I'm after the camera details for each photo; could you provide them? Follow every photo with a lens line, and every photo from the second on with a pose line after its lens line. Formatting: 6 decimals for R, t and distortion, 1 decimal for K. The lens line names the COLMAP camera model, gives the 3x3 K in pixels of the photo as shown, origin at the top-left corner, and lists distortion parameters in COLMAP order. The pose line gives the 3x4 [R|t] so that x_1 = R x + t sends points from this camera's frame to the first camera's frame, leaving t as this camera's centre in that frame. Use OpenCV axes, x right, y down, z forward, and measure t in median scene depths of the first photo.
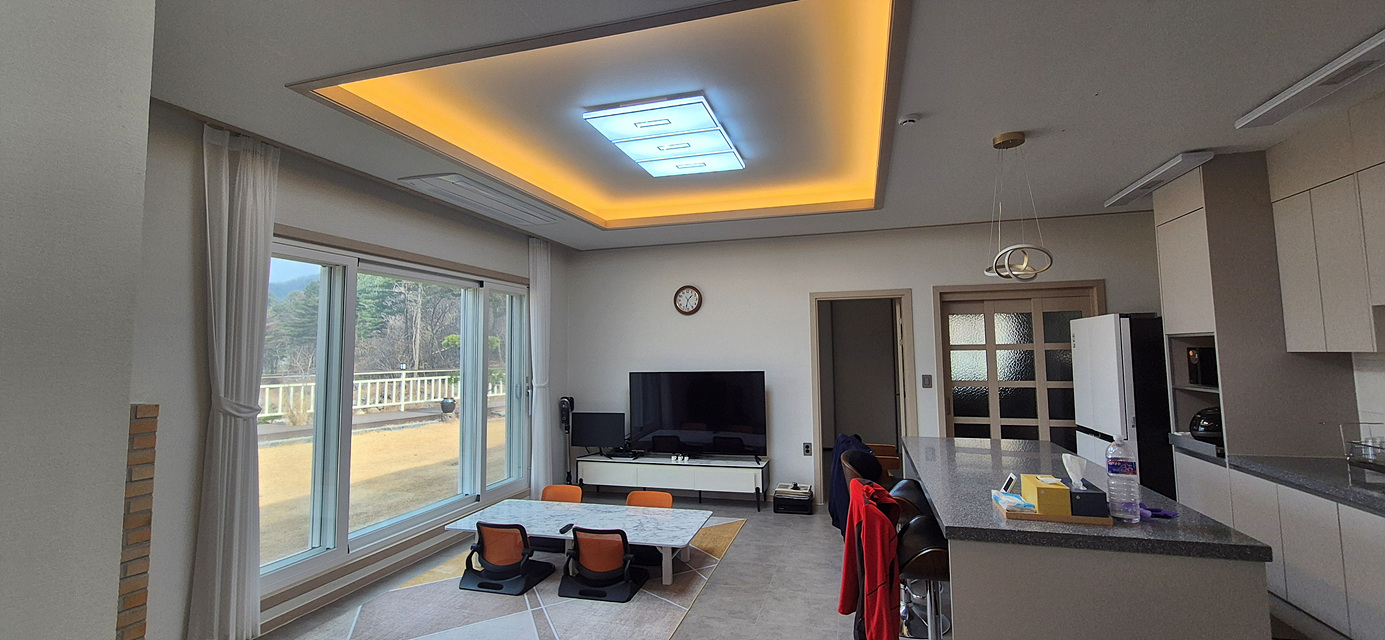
lens RADIAL K [[567.2, 0, 694.4], [0, 567.2, 309.9], [0, 0, 1]] dist [0.000623, -0.000195]
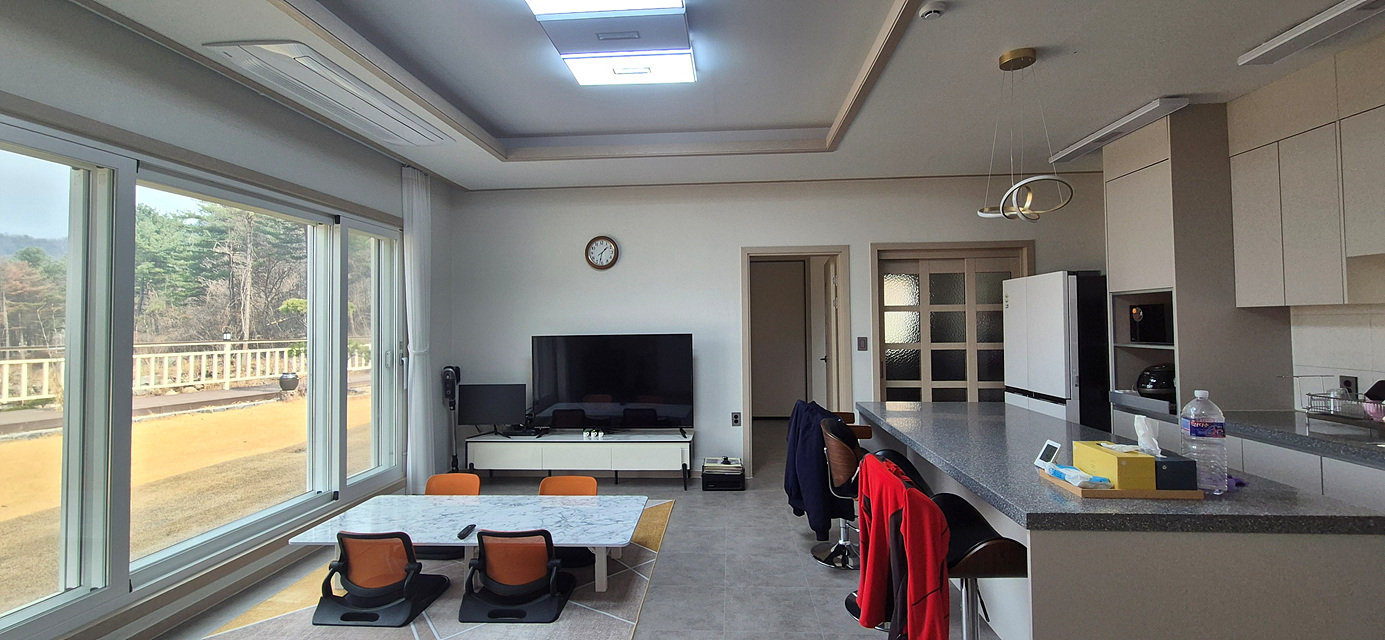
lens RADIAL K [[567.2, 0, 694.4], [0, 567.2, 309.9], [0, 0, 1]] dist [0.000623, -0.000195]
pose [[0.977235, 0.008048, 0.212006, -0.064636], [-0.018278, 0.998759, 0.046334, 0.031151], [-0.211370, -0.049154, 0.976169, 0.142477]]
